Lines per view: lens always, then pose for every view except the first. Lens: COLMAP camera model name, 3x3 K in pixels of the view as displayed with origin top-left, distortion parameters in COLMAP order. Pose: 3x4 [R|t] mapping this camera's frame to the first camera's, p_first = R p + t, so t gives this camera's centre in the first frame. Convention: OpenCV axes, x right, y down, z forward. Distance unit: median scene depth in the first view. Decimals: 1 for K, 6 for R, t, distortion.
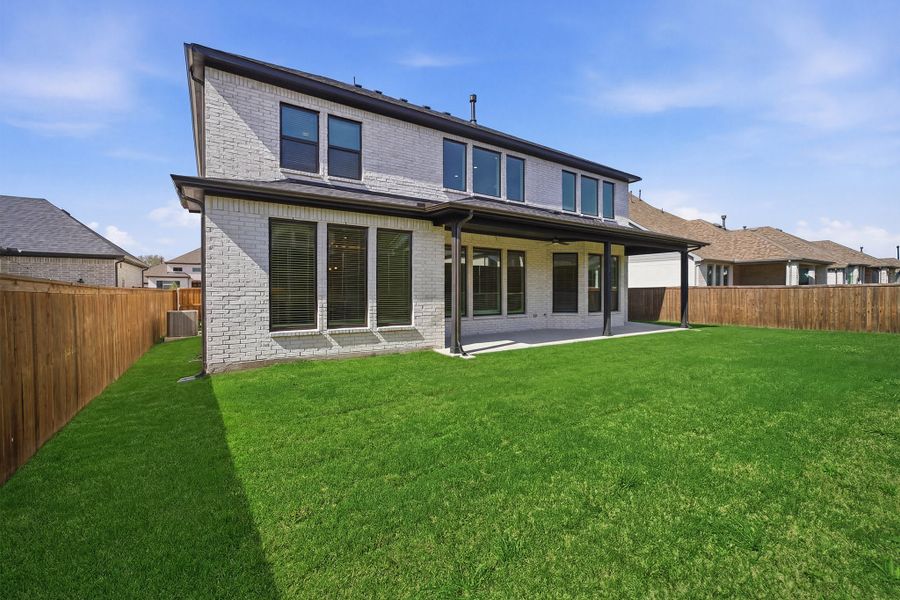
lens RADIAL K [[372.3, 0, 448.8], [0, 372.3, 295.9], [0, 0, 1]] dist [-0.000161, 0.000303]
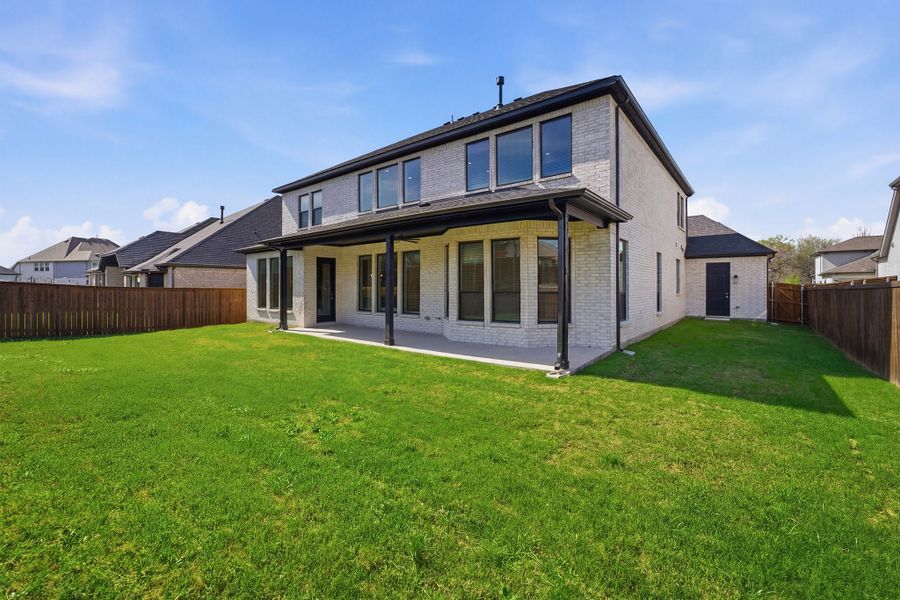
lens RADIAL K [[378.2, 0, 452.0], [0, 378.2, 287.5], [0, 0, 1]] dist [-0.000523, 0.000046]
pose [[0.326383, -0.003615, -0.945231, 0.996120], [-0.011541, 0.999903, -0.007809, -0.014941], [0.945167, 0.013457, 0.326309, 0.646934]]
